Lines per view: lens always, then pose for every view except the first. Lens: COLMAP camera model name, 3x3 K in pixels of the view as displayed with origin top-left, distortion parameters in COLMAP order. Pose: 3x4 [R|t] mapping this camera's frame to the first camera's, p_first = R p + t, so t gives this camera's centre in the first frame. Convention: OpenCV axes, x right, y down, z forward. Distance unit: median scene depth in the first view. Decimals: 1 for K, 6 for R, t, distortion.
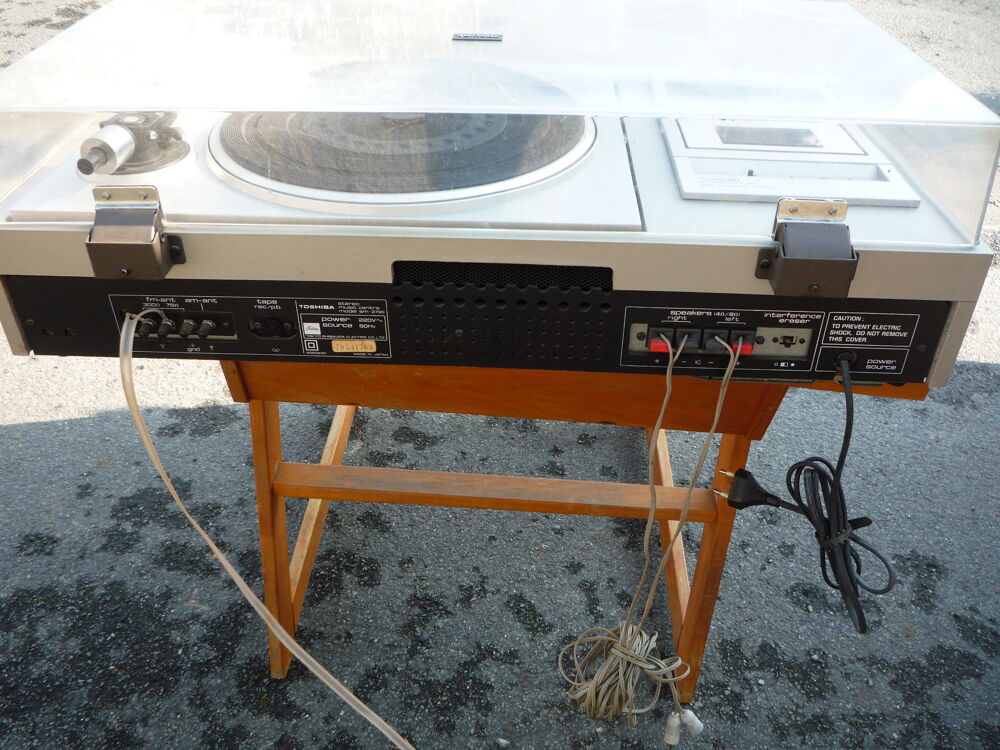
lens RADIAL K [[879.2, 0, 496.8], [0, 879.2, 379.5], [0, 0, 1]] dist [-0.044908, 0.003597]
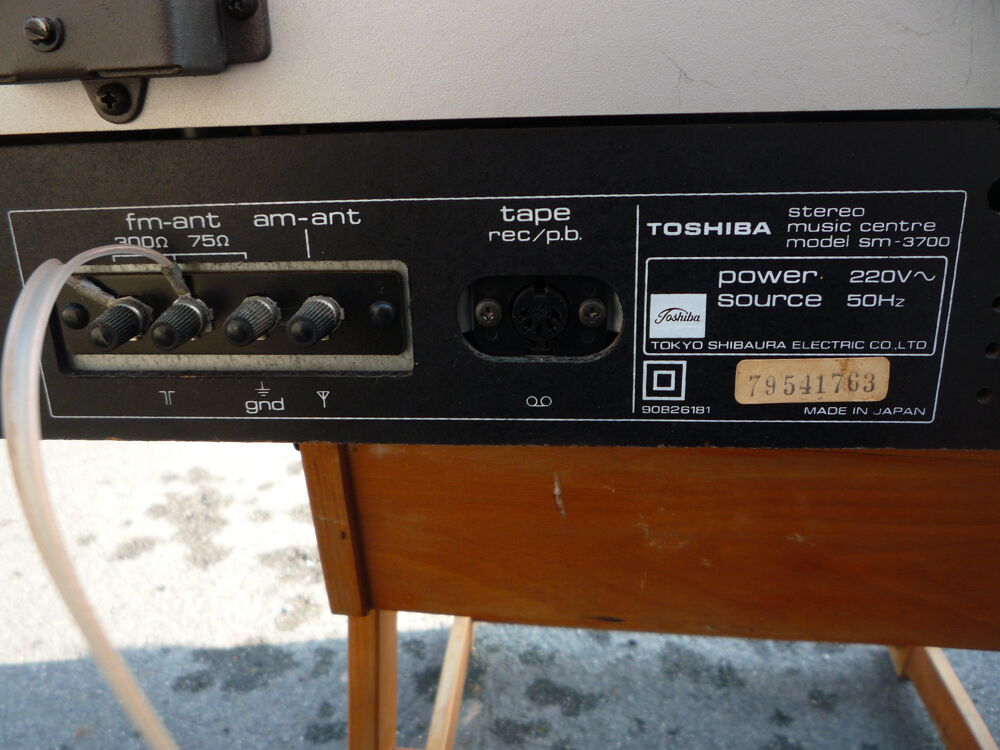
lens RADIAL K [[879.2, 0, 491.8], [0, 879.2, 371.5], [0, 0, 1]] dist [-0.044908, 0.003597]
pose [[0.998657, -0.011989, -0.050402, -0.123508], [-0.002723, 0.959365, -0.282154, 0.020223], [0.051736, 0.281912, 0.958044, 0.346661]]
